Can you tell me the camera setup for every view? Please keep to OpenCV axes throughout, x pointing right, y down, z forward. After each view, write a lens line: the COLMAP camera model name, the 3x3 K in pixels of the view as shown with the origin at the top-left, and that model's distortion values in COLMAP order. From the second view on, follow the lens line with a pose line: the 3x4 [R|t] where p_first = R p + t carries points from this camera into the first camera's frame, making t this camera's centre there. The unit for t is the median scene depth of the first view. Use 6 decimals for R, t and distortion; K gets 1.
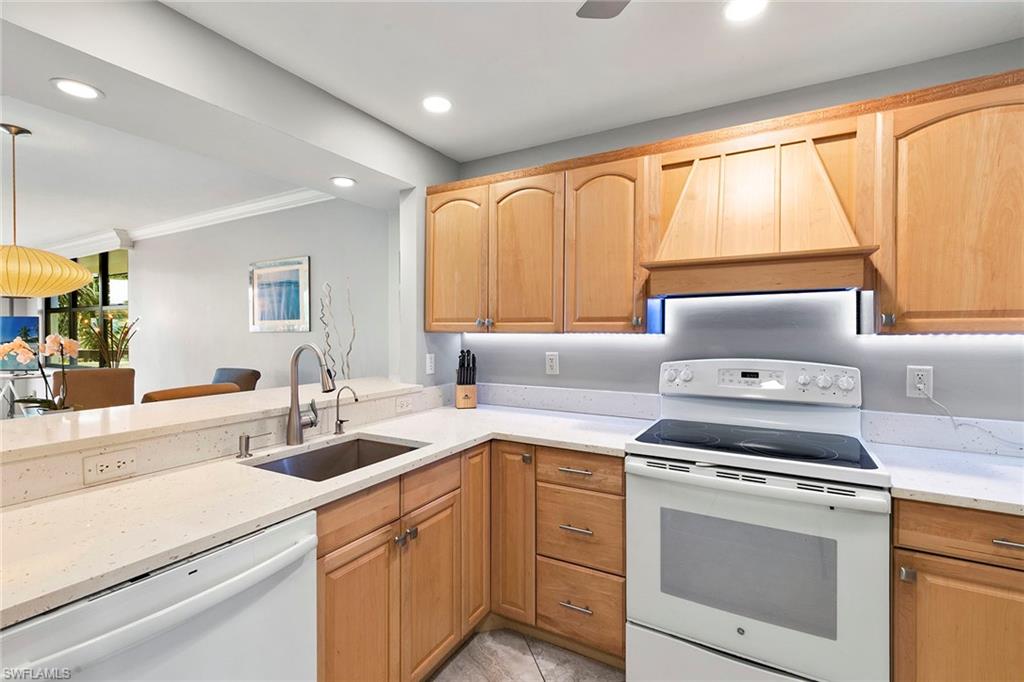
lens RADIAL K [[460.1, 0, 510.4], [0, 460.1, 334.8], [0, 0, 1]] dist [-0.000190, -0.001202]
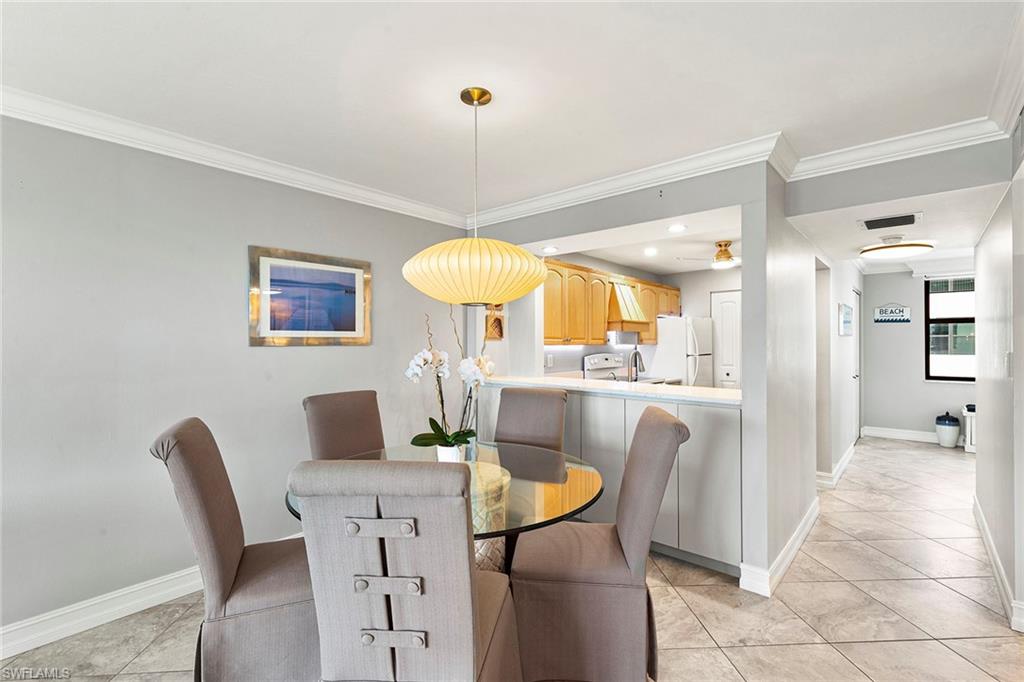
lens RADIAL K [[460.1, 0, 519.0], [0, 460.1, 337.5], [0, 0, 1]] dist [-0.000190, -0.001202]
pose [[0.207637, 0.007000, 0.978181, -1.817401], [0.002439, 0.999968, -0.007674, -0.020005], [-0.978203, 0.003979, 0.207614, 0.729418]]
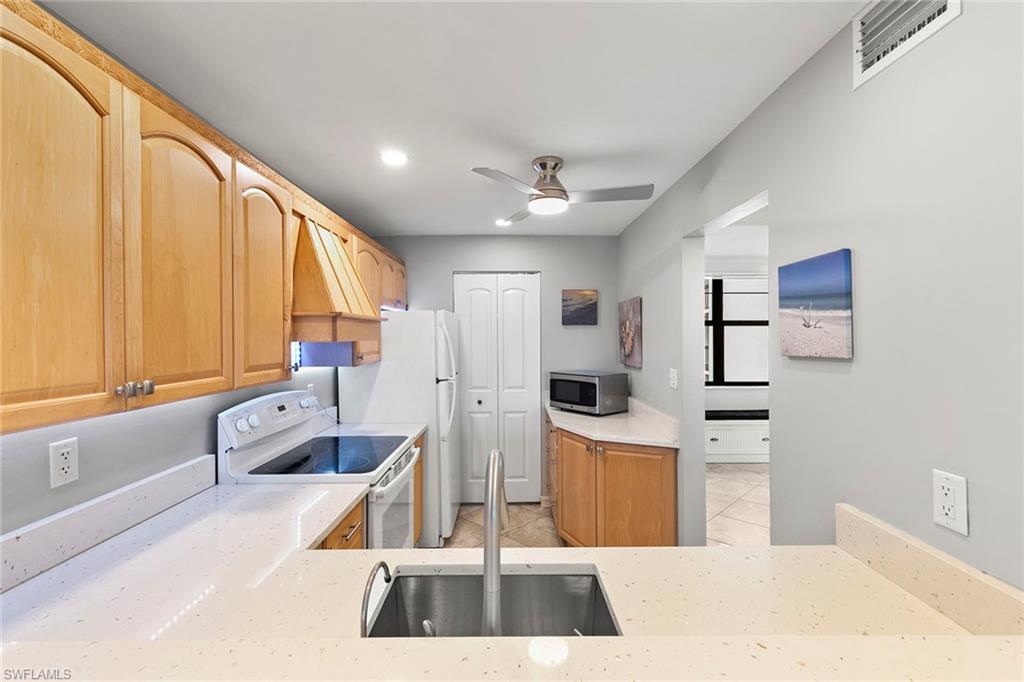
lens RADIAL K [[460.1, 0, 518.0], [0, 460.1, 334.4], [0, 0, 1]] dist [-0.000190, -0.001202]
pose [[-0.497502, 0.006094, 0.867442, -0.583989], [0.011485, 0.999934, -0.000438, -0.070065], [-0.867387, 0.009745, -0.497539, 0.821401]]
